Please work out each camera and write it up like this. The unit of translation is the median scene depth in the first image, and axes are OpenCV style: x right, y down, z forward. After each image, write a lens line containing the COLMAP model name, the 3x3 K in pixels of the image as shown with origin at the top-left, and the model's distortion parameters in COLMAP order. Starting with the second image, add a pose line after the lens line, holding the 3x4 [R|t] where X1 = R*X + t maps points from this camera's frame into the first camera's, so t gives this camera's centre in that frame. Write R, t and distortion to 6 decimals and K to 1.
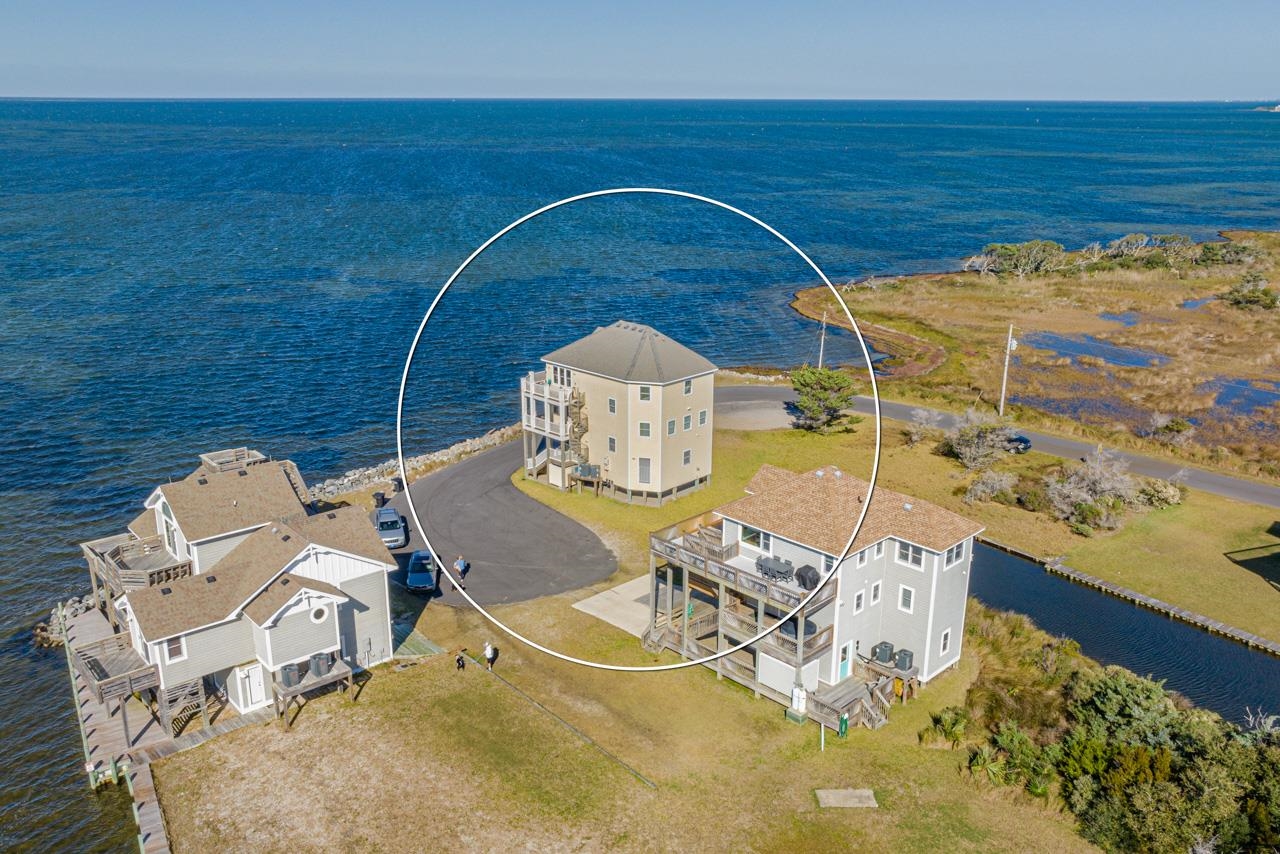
lens RADIAL K [[1046.7, 0, 640.0], [0, 1046.7, 427.0], [0, 0, 1]] dist [-0.002483, -0.008530]
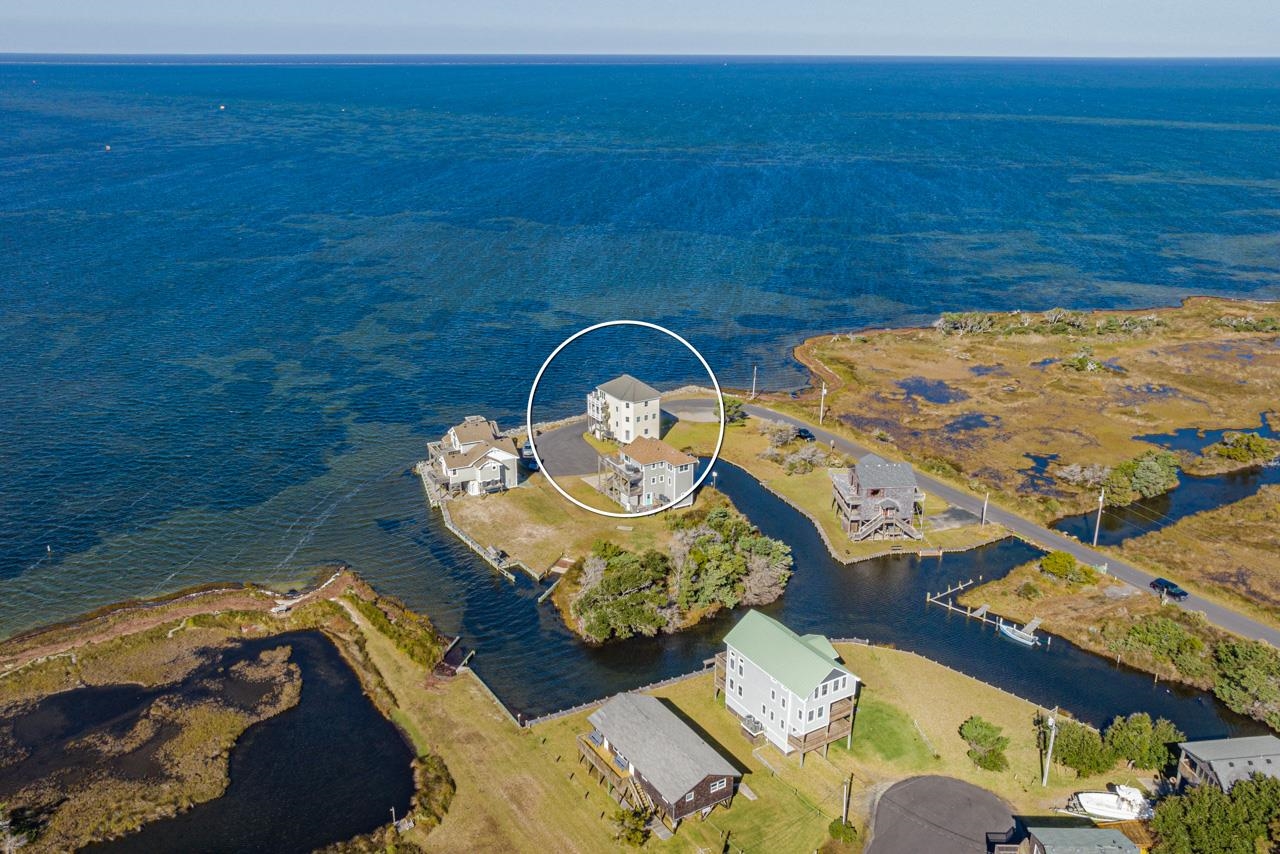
lens RADIAL K [[1046.7, 0, 640.0], [0, 1046.7, 427.0], [0, 0, 1]] dist [-0.002483, -0.008530]
pose [[0.969274, 0.080655, -0.232383, 0.777010], [-0.072347, 0.996405, 0.044069, -0.115944], [0.235103, -0.025903, 0.971625, -1.826666]]
